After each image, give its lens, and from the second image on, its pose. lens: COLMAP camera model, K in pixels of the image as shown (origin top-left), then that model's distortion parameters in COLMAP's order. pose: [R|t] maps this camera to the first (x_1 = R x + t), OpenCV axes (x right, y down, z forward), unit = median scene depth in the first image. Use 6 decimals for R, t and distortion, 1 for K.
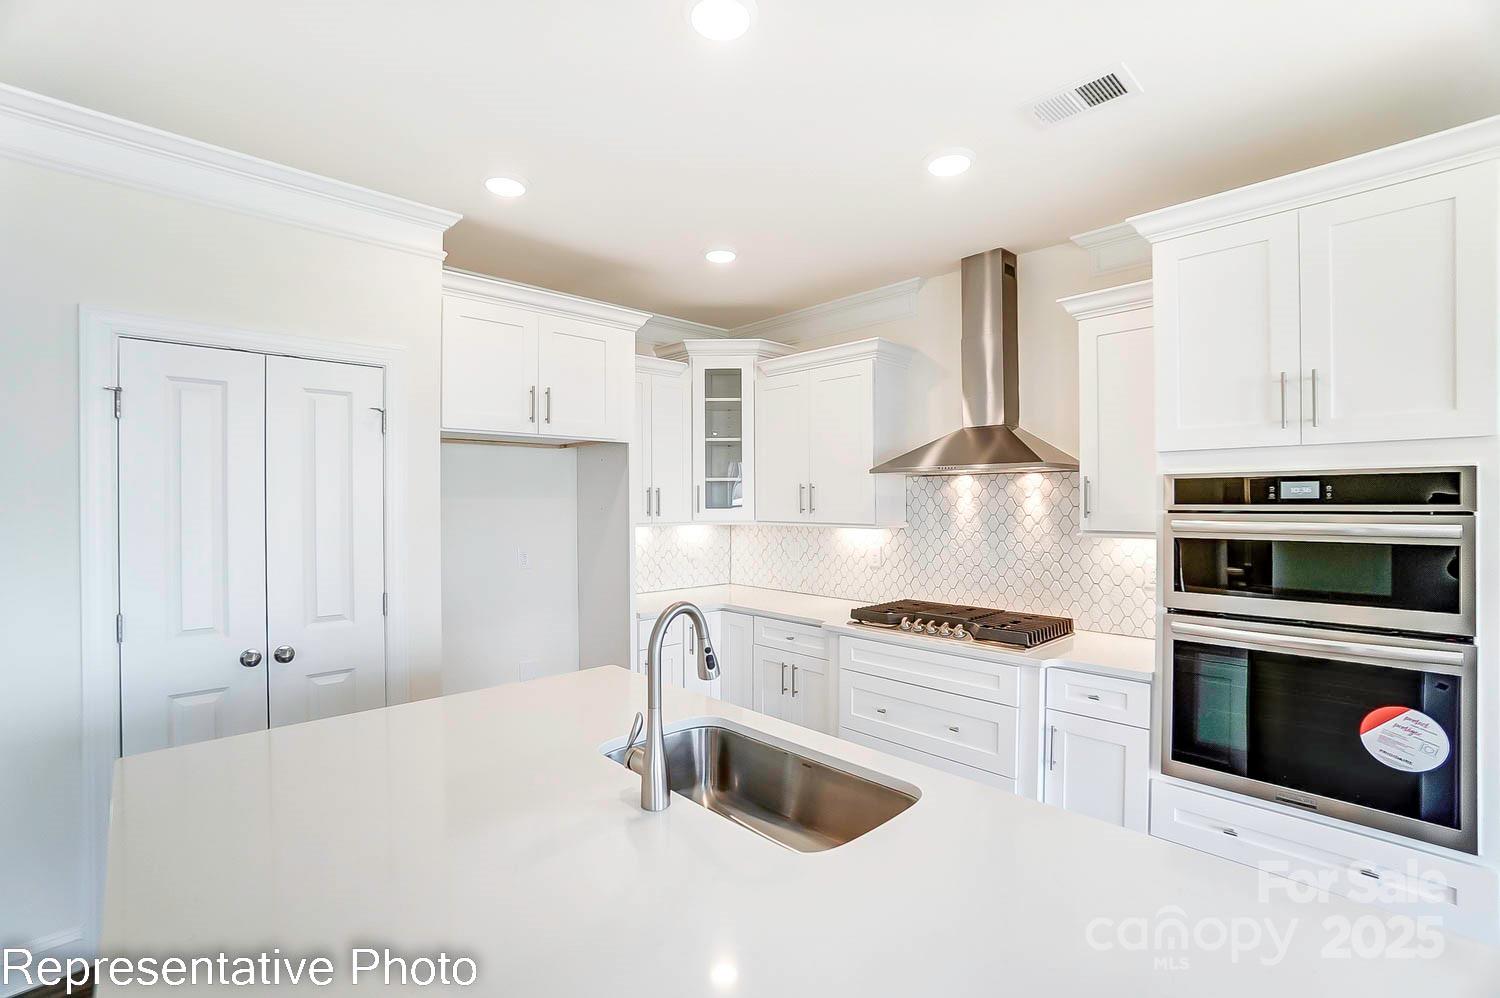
lens RADIAL K [[679.9, 0, 773.4], [0, 679.9, 499.1], [0, 0, 1]] dist [-0.044422, 0.000174]
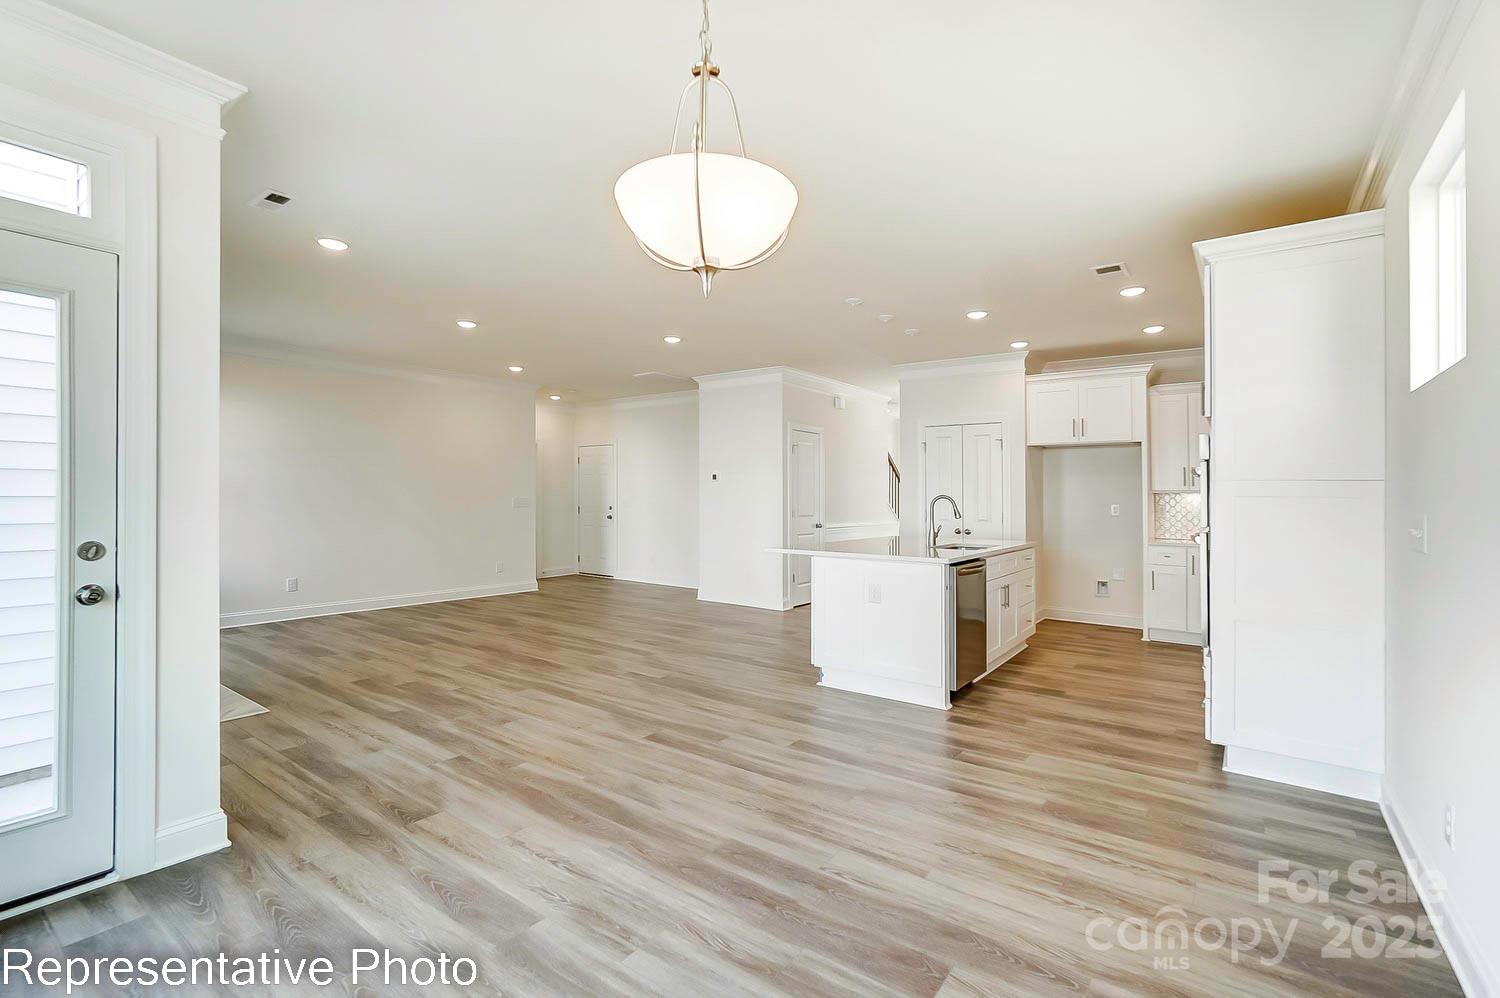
lens RADIAL K [[669.0, 0, 743.3], [0, 669.0, 499.8], [0, 0, 1]] dist [-0.000428, 0.000150]
pose [[0.165797, 0.007011, -0.986135, 1.441440], [-0.007103, 0.999957, 0.005915, 0.069495], [0.986134, 0.006024, 0.165840, -0.304337]]
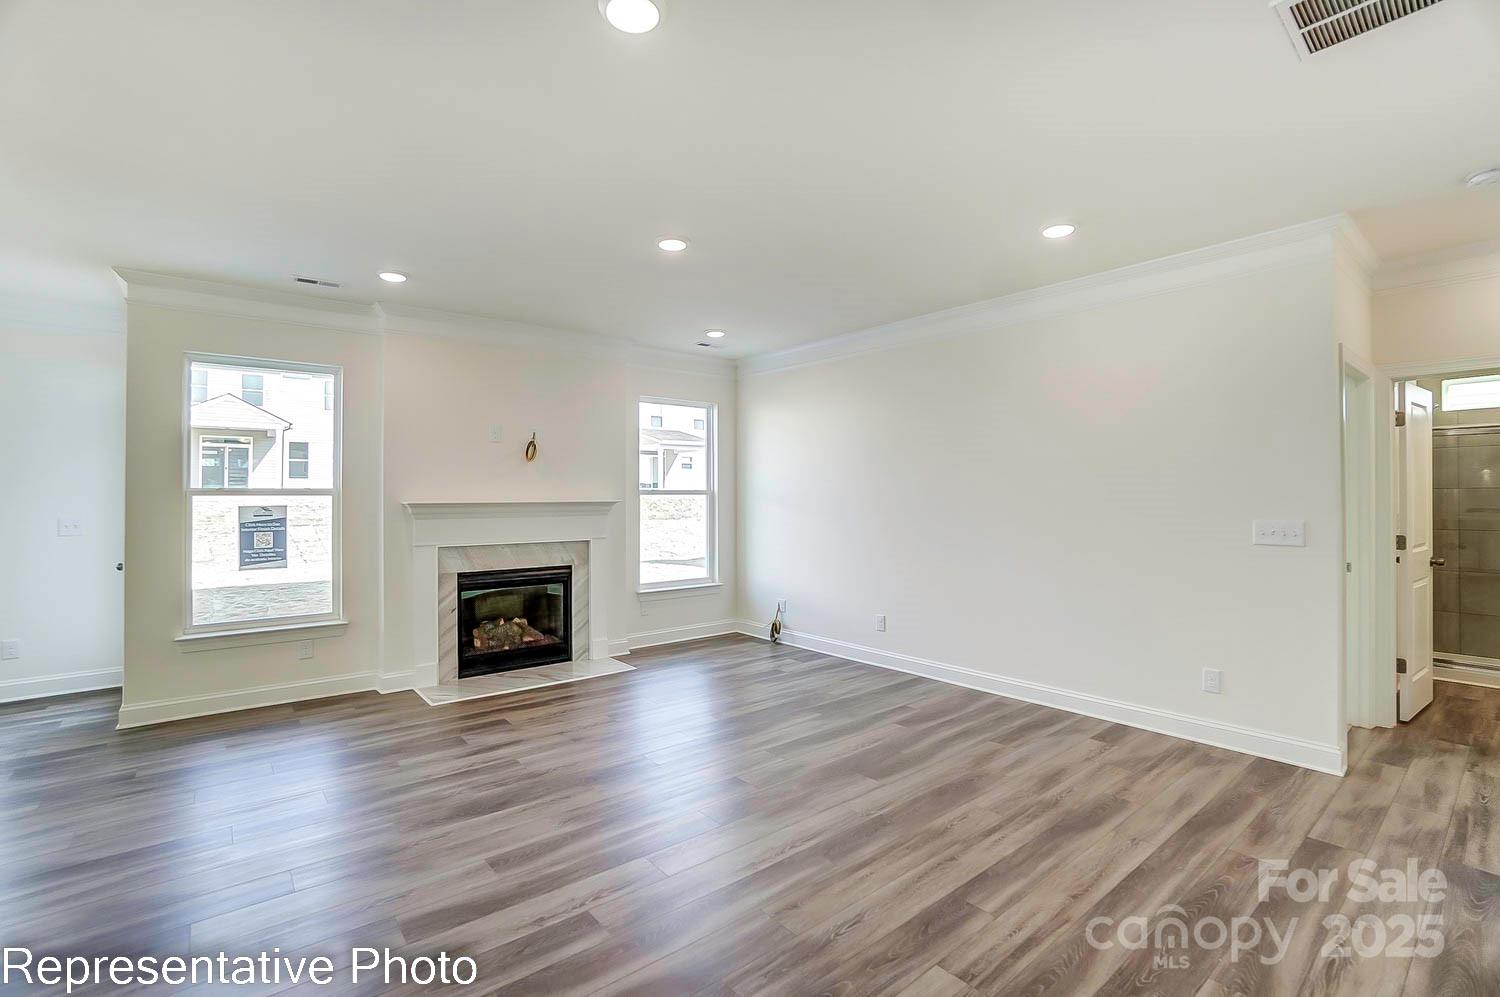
lens RADIAL K [[677.8, 0, 744.2], [0, 677.8, 492.0], [0, 0, 1]] dist [-0.022197, 0.001254]
pose [[-0.996627, 0.004161, 0.081965, -0.610743], [0.003207, 0.999925, -0.011778, 0.045541], [-0.082008, -0.011476, -0.996566, 0.370477]]
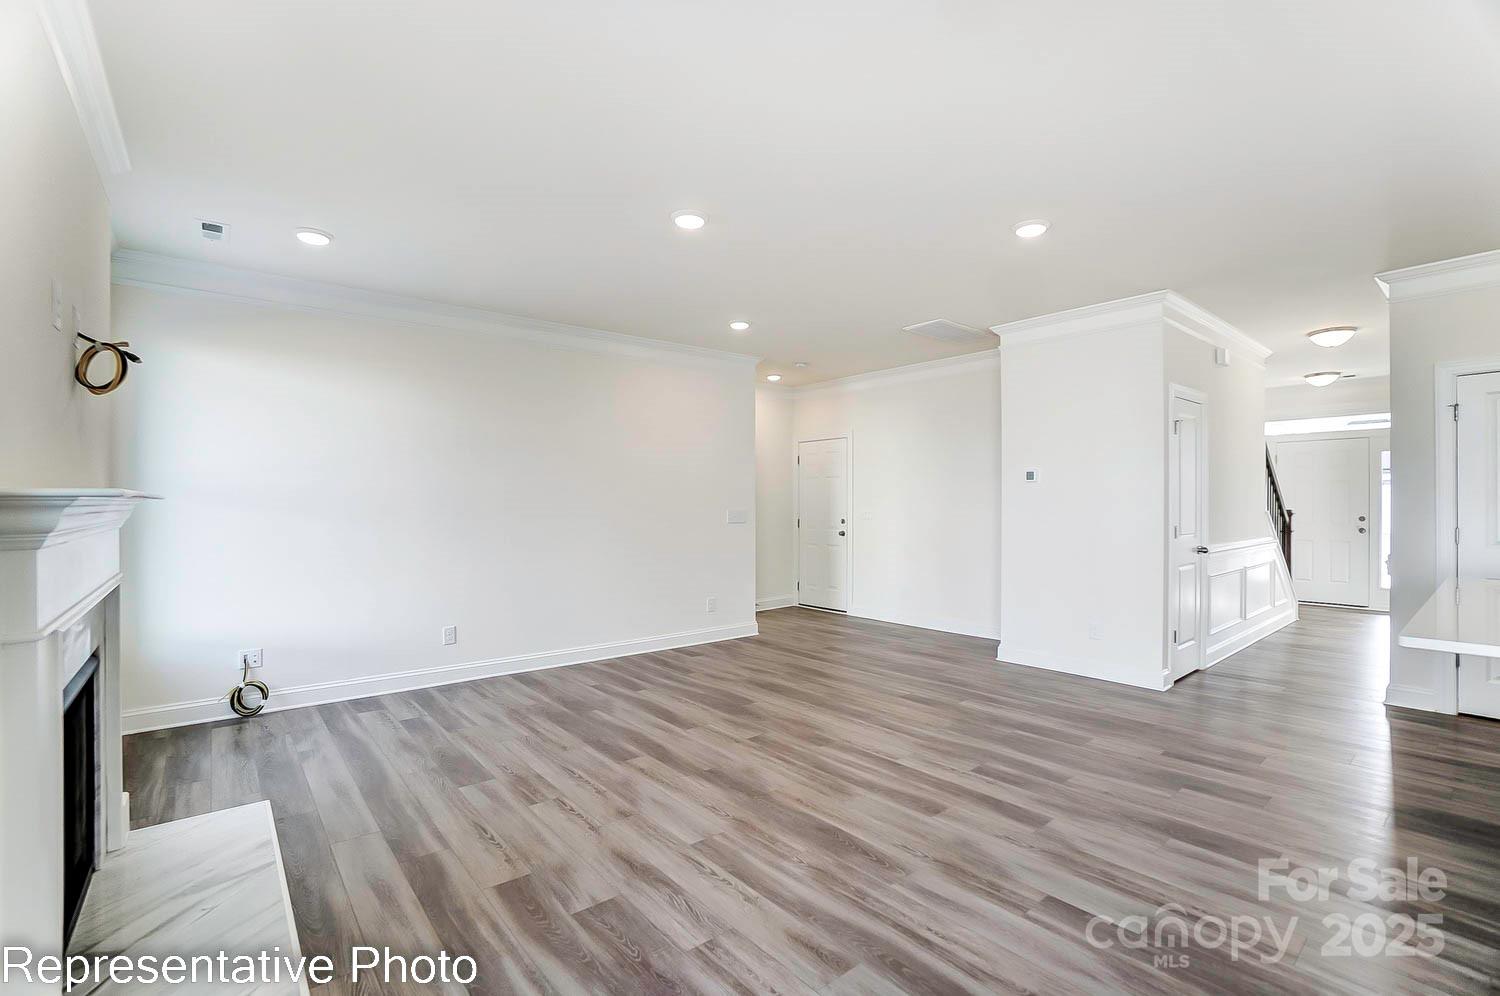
lens RADIAL K [[672.0, 0, 758.6], [0, 672.0, 493.8], [0, 0, 1]] dist [-0.034150, 0.000262]
pose [[-0.063298, -0.012120, -0.997921, 0.624827], [0.006125, 0.999903, -0.012532, 0.059658], [0.997976, -0.006905, -0.063218, -0.551267]]
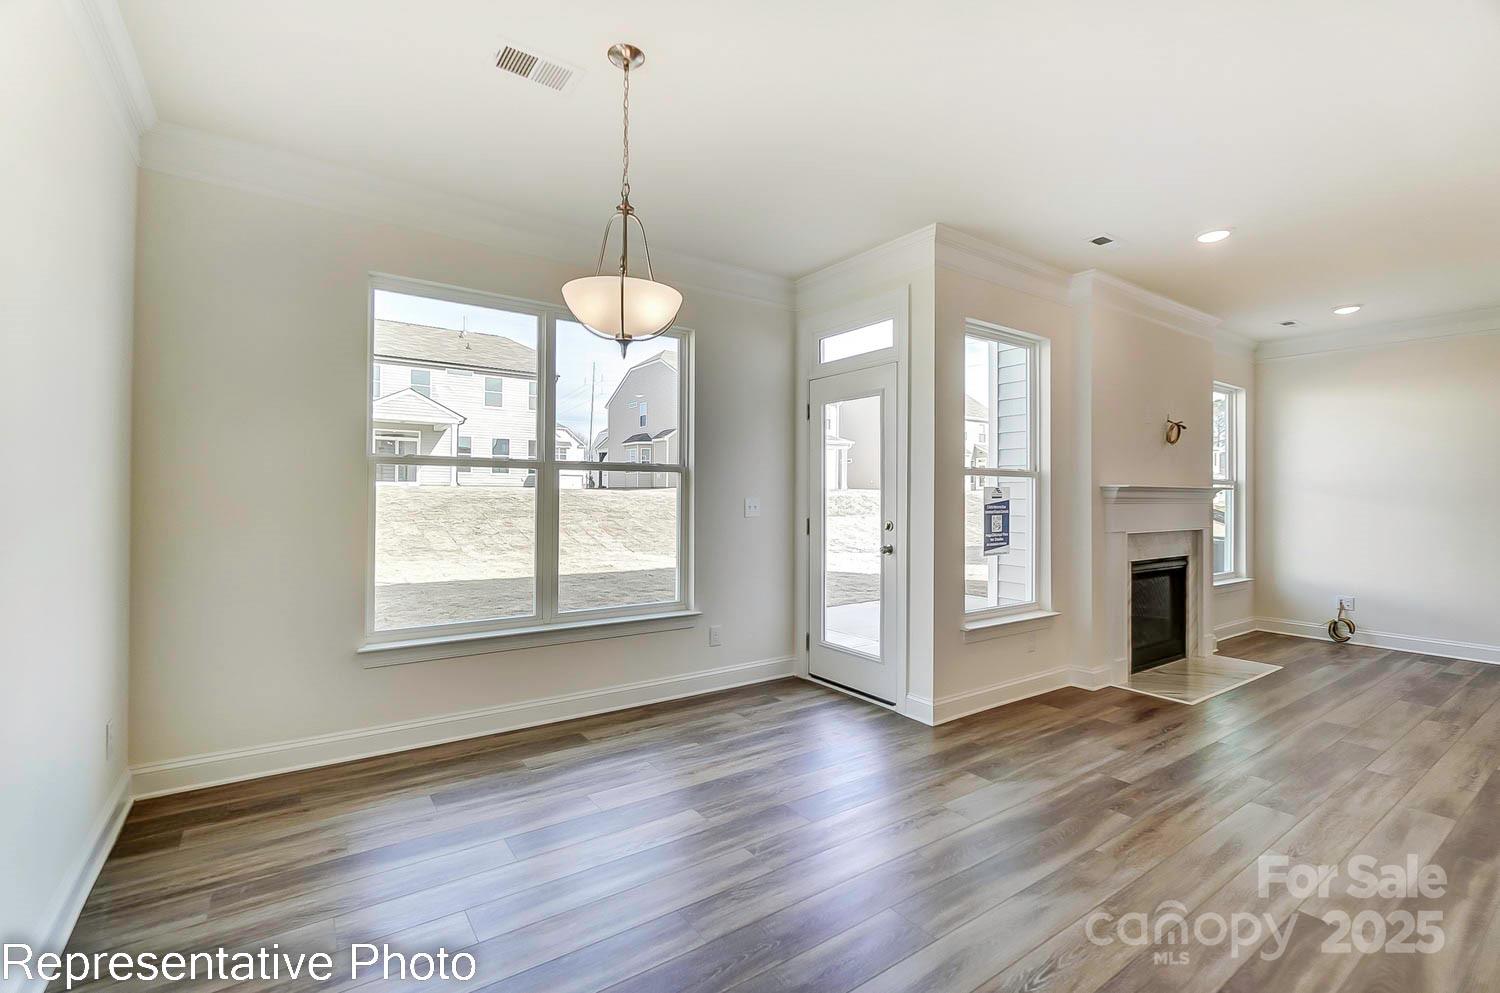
lens RADIAL K [[667.2, 0, 750.0], [0, 667.2, 496.5], [0, 0, 1]] dist [-0.003889, -0.000481]
pose [[-0.989633, -0.006963, 0.143450, 0.770339], [-0.007542, 0.999965, -0.003492, 0.081100], [-0.143421, -0.004538, -0.989651, 0.406720]]
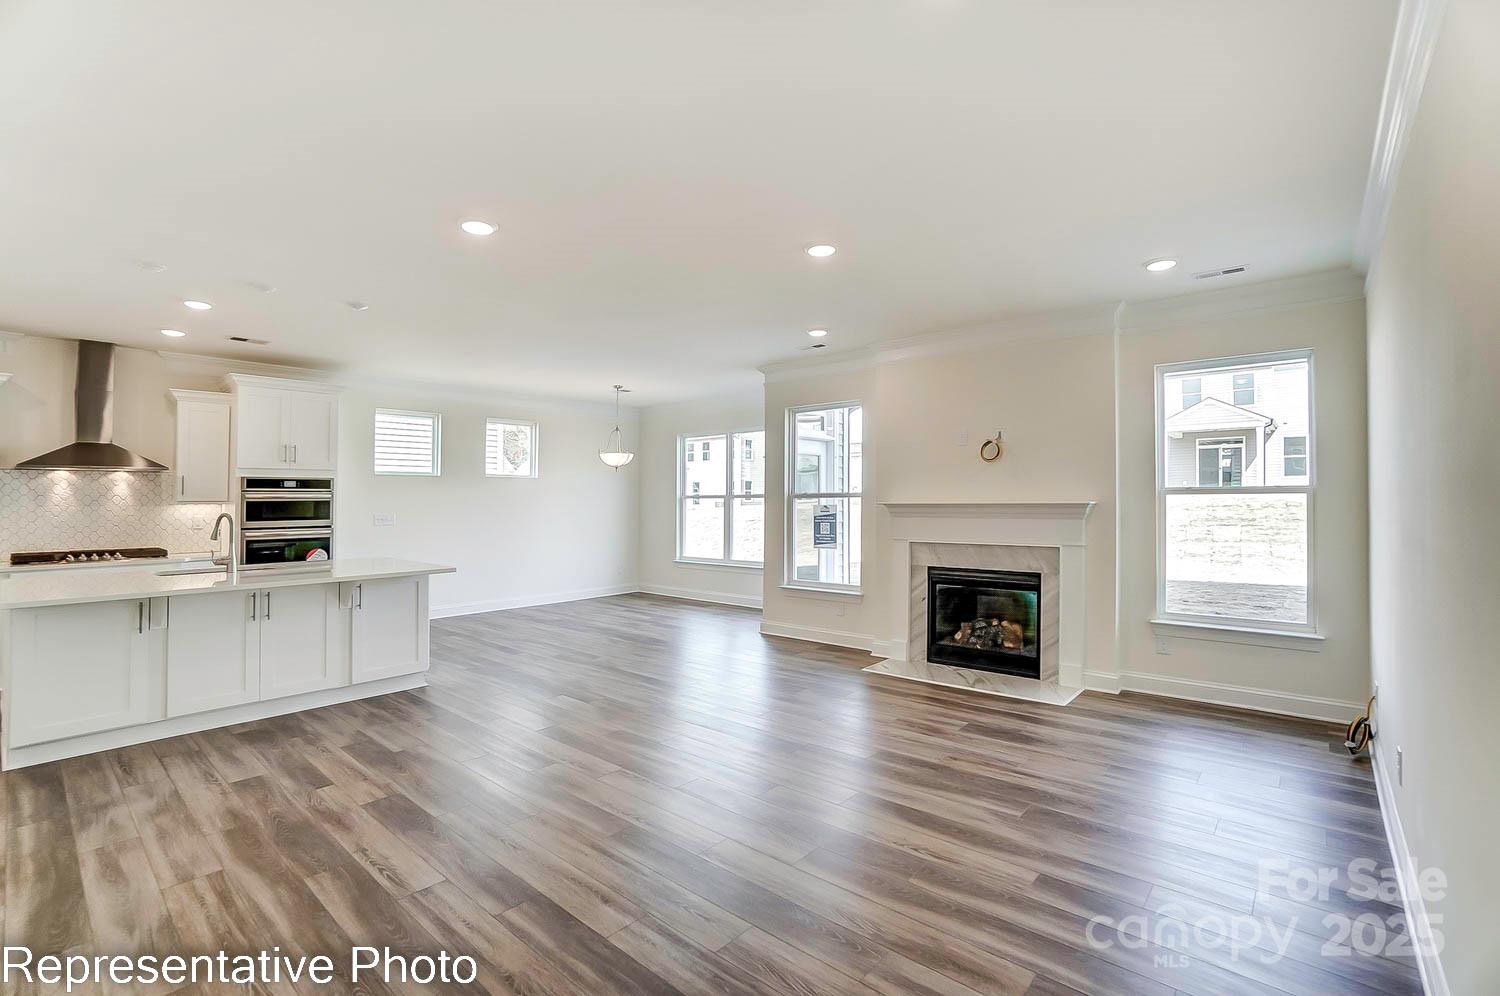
lens RADIAL K [[671.0, 0, 743.1], [0, 671.0, 494.8], [0, 0, 1]] dist [-0.033022, 0.000267]
pose [[-0.082985, 0.009487, 0.996506, -1.493035], [0.001925, 0.999954, -0.009360, 0.042731], [-0.996549, 0.001142, -0.082999, -0.510538]]
